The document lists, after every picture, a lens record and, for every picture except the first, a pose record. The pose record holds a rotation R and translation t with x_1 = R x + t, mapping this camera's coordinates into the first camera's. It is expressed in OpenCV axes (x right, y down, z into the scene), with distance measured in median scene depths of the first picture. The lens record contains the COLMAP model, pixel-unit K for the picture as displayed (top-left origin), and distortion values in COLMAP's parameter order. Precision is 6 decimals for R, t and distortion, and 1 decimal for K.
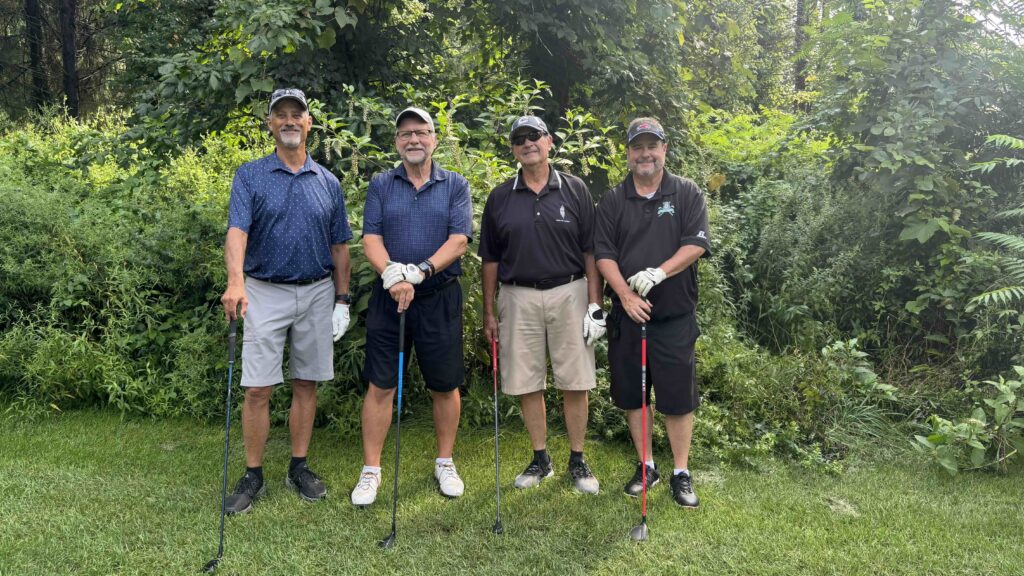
lens RADIAL K [[768.7, 0, 512.0], [0, 768.7, 288.0], [0, 0, 1]] dist [0.026662, -0.027215]
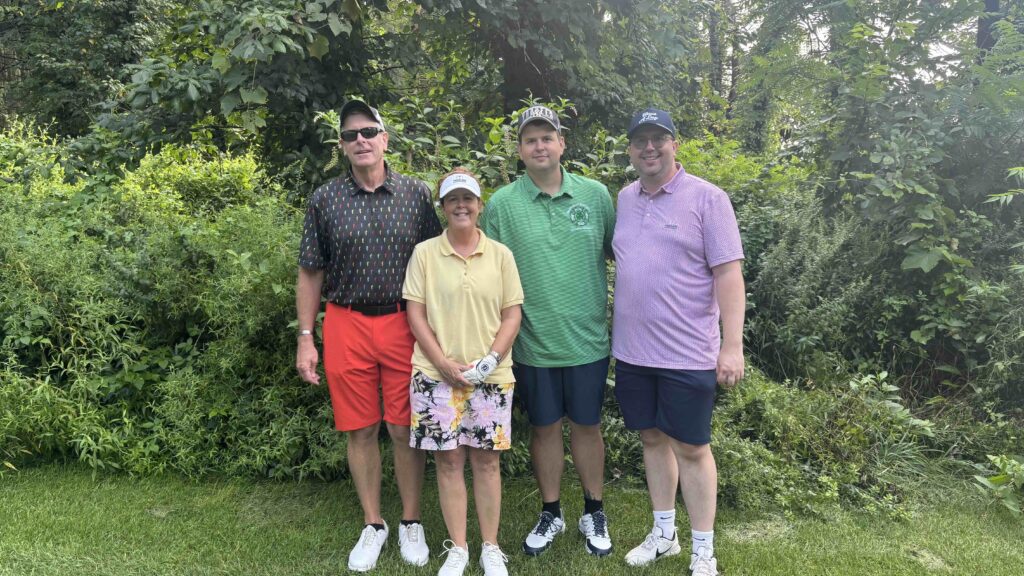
lens RADIAL K [[773.7, 0, 511.7], [0, 773.7, 273.7], [0, 0, 1]] dist [0.025754, -0.030257]
pose [[0.993185, 0.003814, 0.116482, -0.118057], [0.001307, 0.999037, -0.043853, -0.013333], [-0.116537, 0.043707, 0.992224, 0.071226]]
